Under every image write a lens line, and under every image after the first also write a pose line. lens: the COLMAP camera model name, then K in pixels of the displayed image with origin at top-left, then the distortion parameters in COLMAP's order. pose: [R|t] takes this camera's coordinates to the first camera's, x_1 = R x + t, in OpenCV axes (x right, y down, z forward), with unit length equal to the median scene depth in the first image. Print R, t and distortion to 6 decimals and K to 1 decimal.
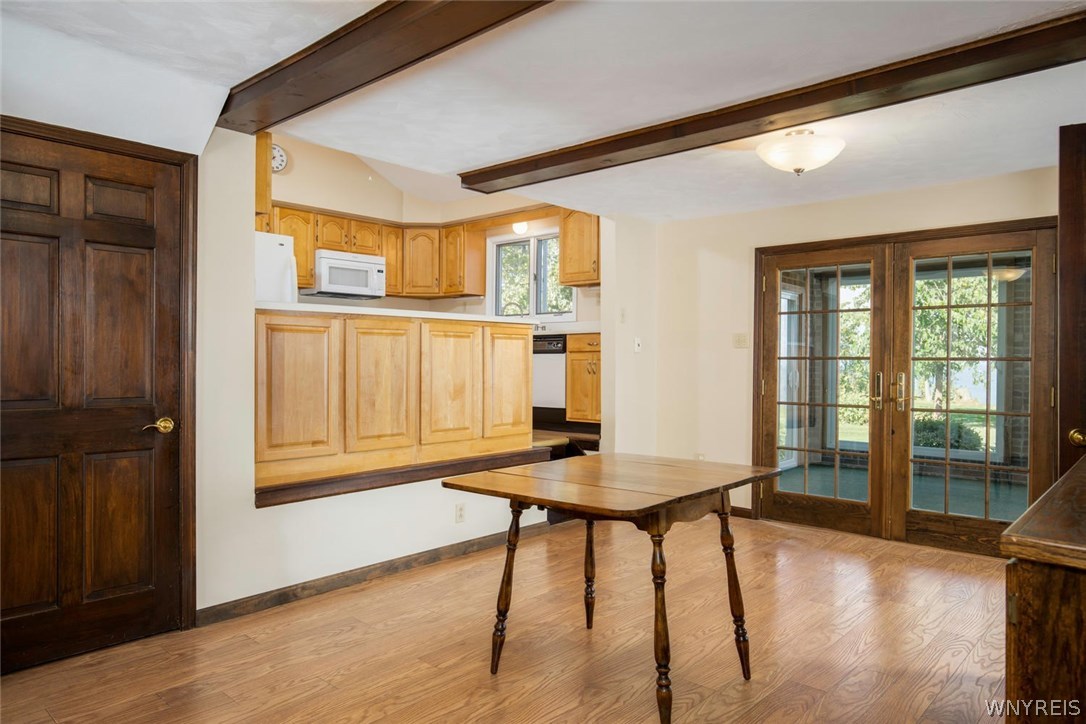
lens RADIAL K [[732.1, 0, 545.8], [0, 732.1, 370.1], [0, 0, 1]] dist [0.031390, 0.000088]
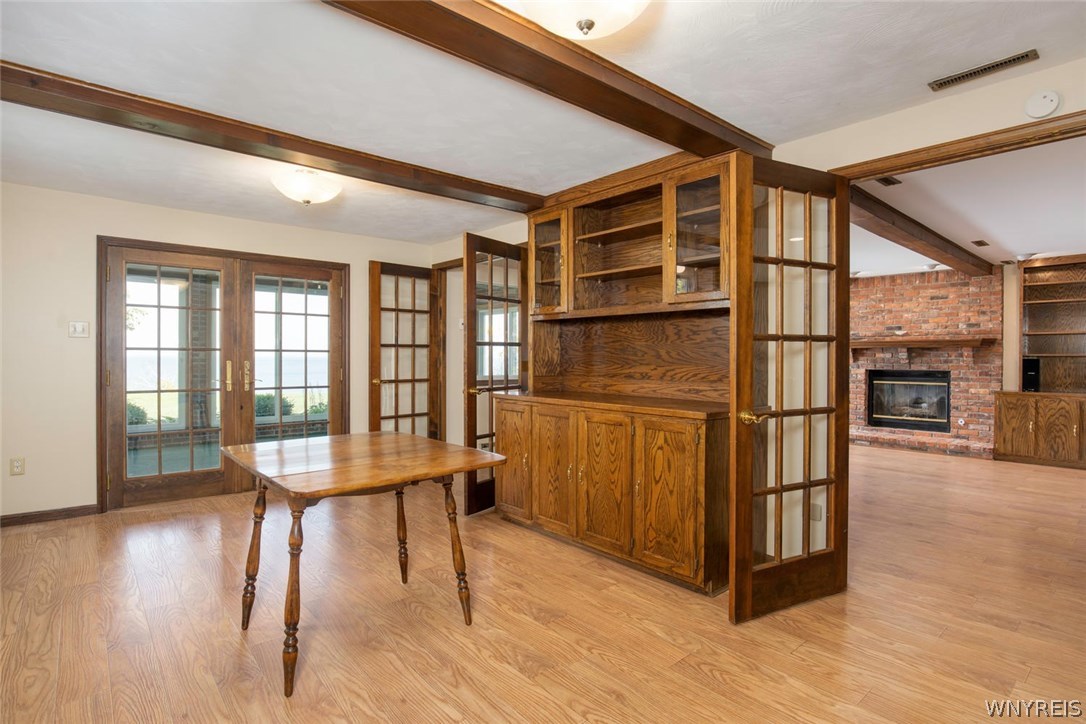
lens RADIAL K [[557.7, 0, 542.0], [0, 557.7, 351.7], [0, 0, 1]] dist [-0.002824, 0.001689]
pose [[0.142791, 0.004389, 0.989743, -0.710561], [0.008498, 0.999948, -0.005660, -0.004861], [-0.989716, 0.009219, 0.142746, 0.604359]]
